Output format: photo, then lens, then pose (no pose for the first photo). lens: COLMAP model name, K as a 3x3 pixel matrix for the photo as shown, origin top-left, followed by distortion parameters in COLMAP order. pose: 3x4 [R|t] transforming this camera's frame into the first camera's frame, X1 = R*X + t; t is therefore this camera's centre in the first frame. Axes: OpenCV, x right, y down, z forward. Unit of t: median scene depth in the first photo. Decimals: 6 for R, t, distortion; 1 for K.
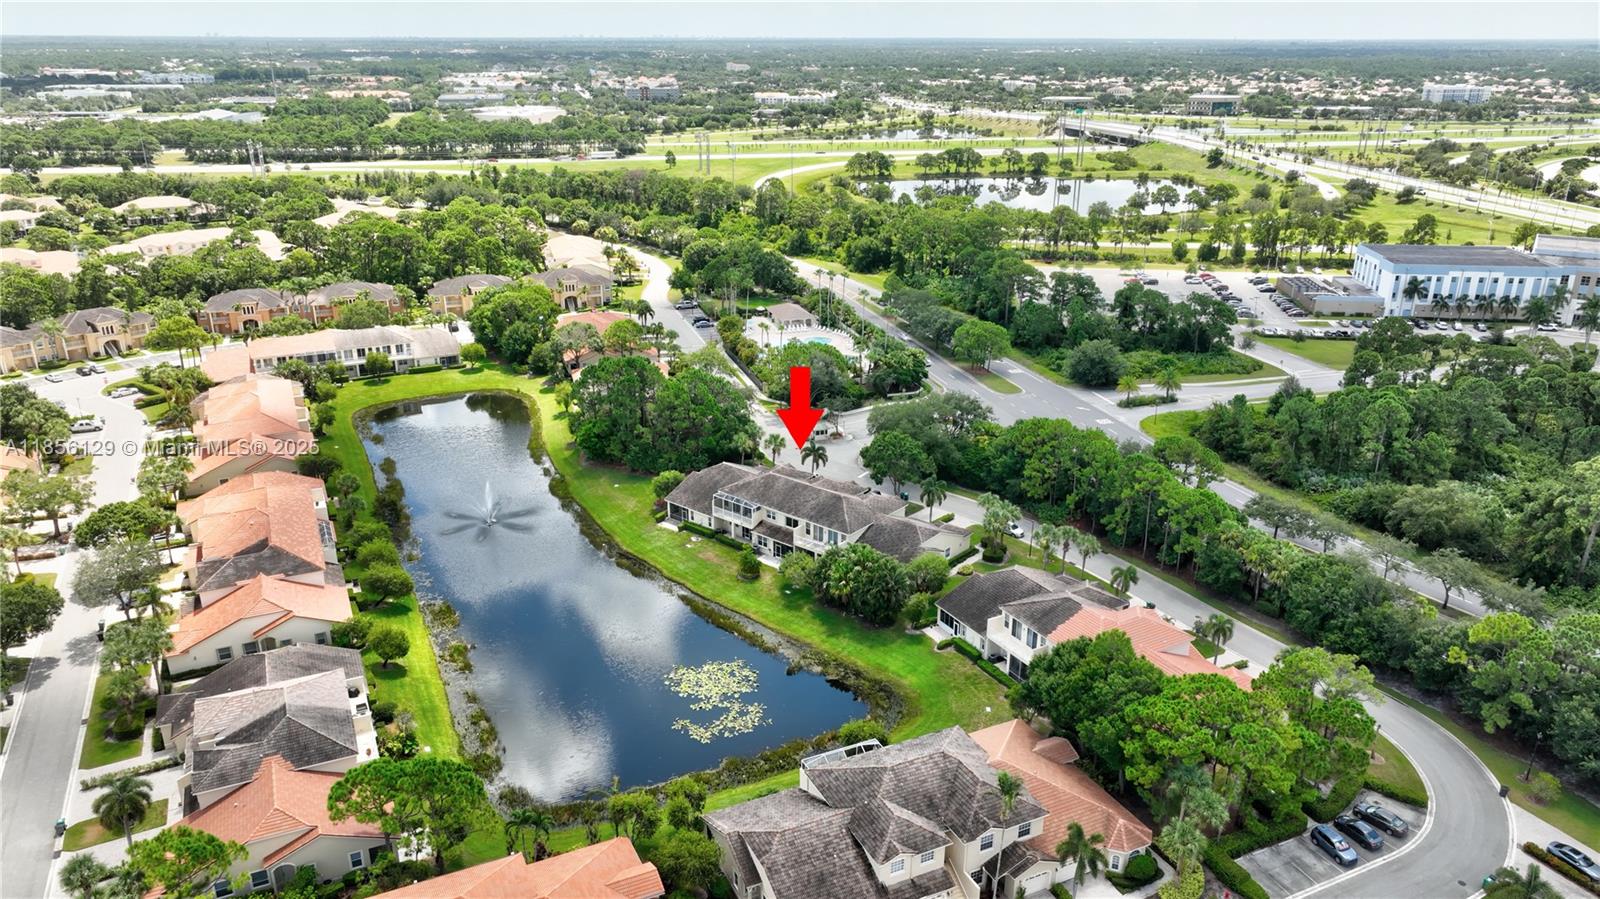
lens RADIAL K [[1130.0, 0, 798.4], [0, 1130.0, 450.8], [0, 0, 1]] dist [-0.000755, 0.012850]
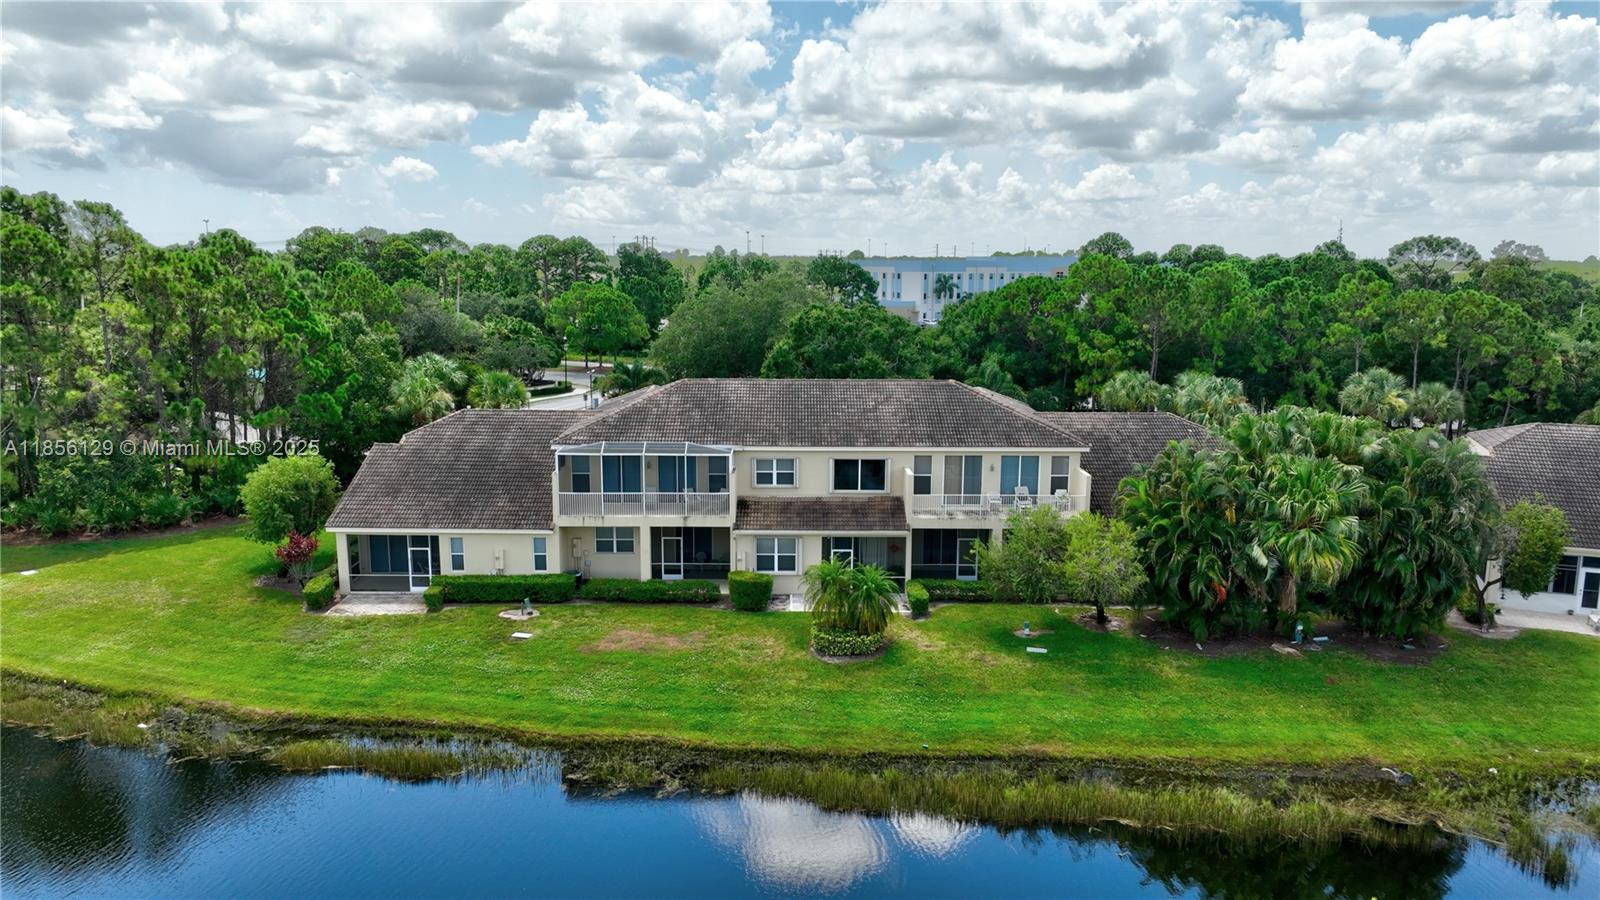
lens RADIAL K [[1130.0, 0, 793.0], [0, 1130.0, 445.0], [0, 0, 1]] dist [-0.000755, 0.012850]
pose [[0.763533, -0.104833, 0.637203, -0.212063], [0.224591, 0.968245, -0.109821, 0.082166], [-0.605456, 0.226961, 0.762831, 0.720525]]
